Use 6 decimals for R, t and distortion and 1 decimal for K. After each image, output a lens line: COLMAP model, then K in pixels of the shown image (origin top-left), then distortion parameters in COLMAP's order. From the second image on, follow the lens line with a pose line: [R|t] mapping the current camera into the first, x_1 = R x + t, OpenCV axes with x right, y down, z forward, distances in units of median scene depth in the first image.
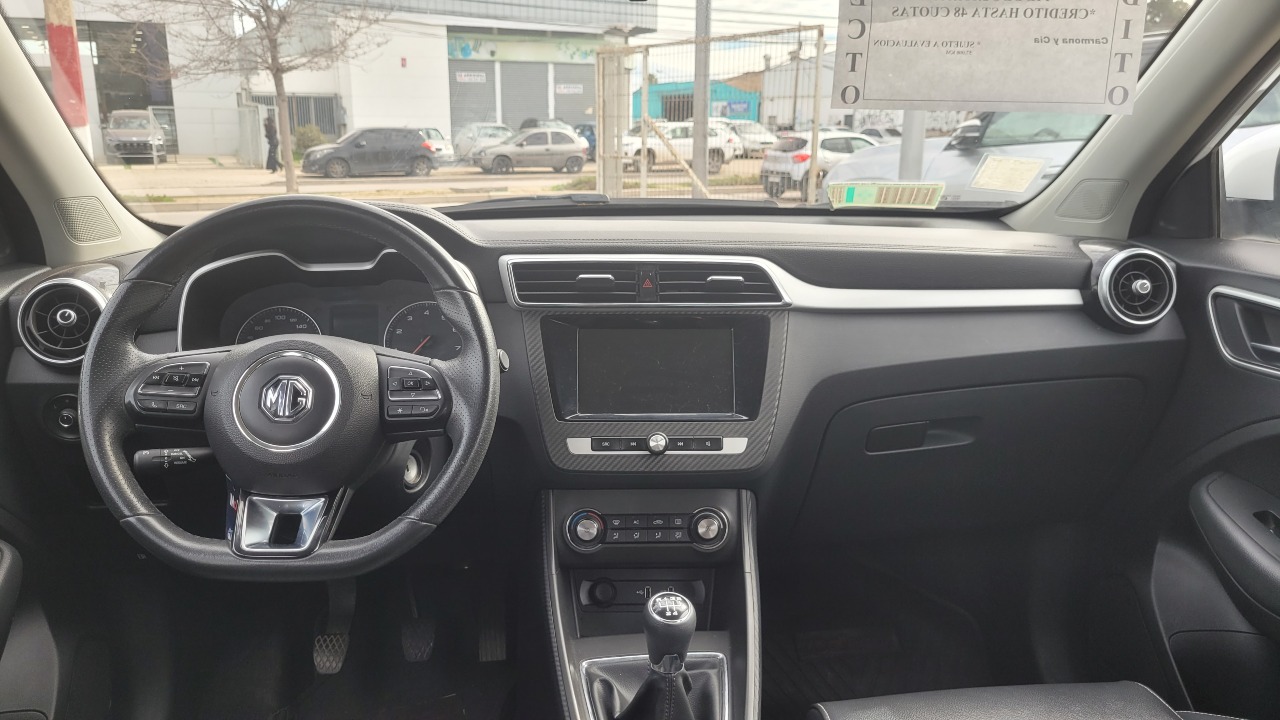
lens RADIAL K [[978.6, 0, 621.3], [0, 978.6, 361.9], [0, 0, 1]] dist [0.006682, -0.000455]
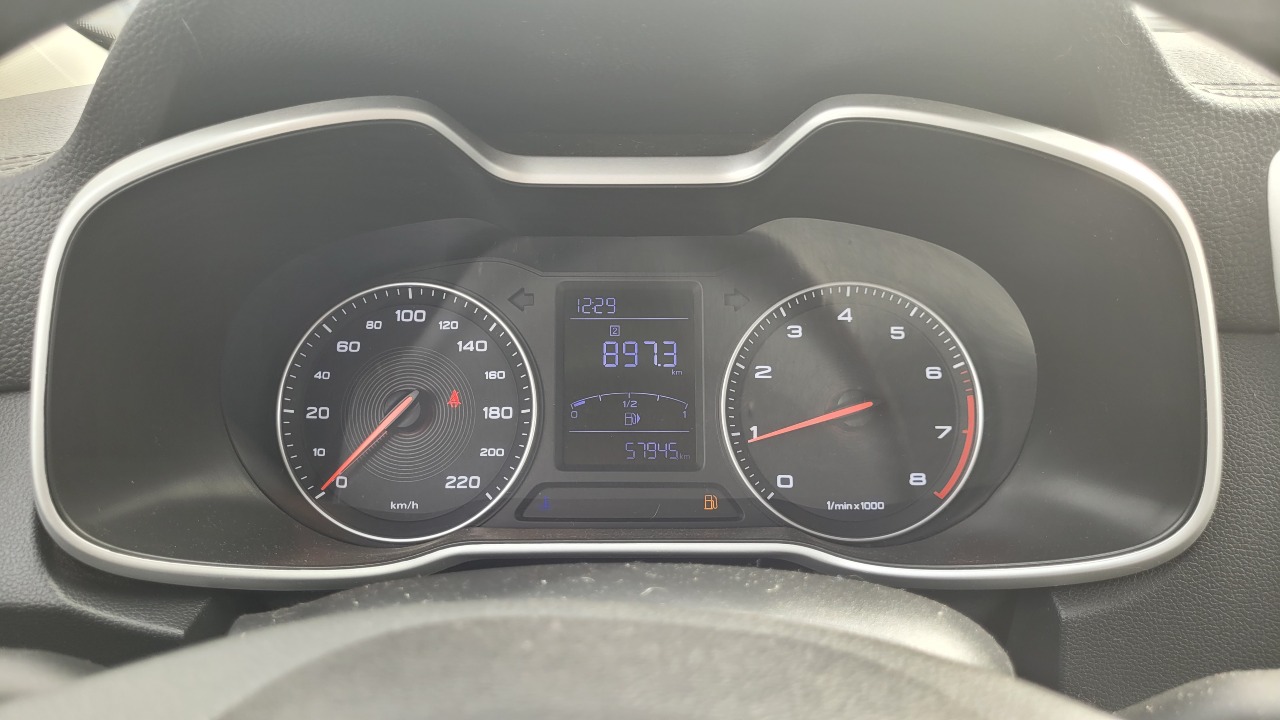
lens RADIAL K [[978.6, 0, 621.3], [0, 978.6, 361.9], [0, 0, 1]] dist [0.006682, -0.000455]
pose [[0.993991, 0.048254, -0.098254, -0.272427], [-0.037295, 0.993179, 0.110473, -0.077524], [0.102914, -0.106145, 0.989011, 0.756805]]
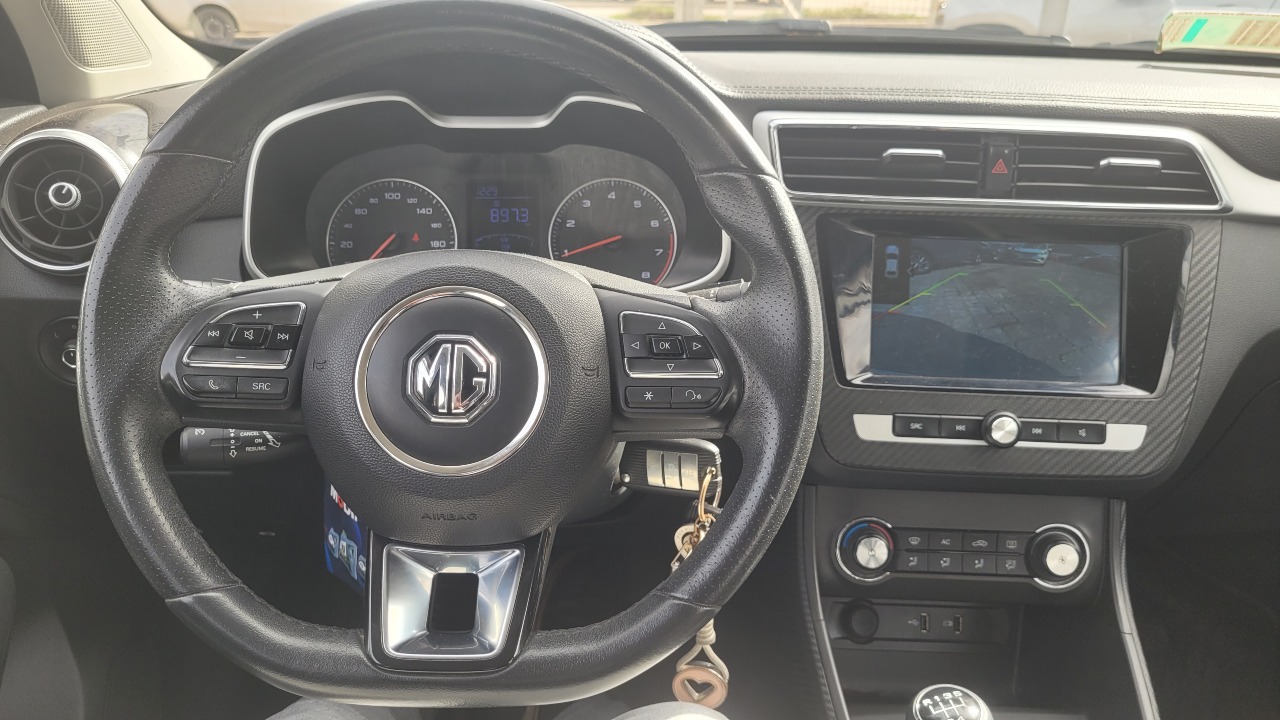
lens RADIAL K [[978.6, 0, 621.3], [0, 978.6, 361.9], [0, 0, 1]] dist [0.006682, -0.000455]
pose [[0.998418, 0.041684, -0.037729, -0.184998], [-0.035361, 0.987277, 0.155026, -0.047917], [0.043711, -0.153447, 0.987190, 0.381206]]
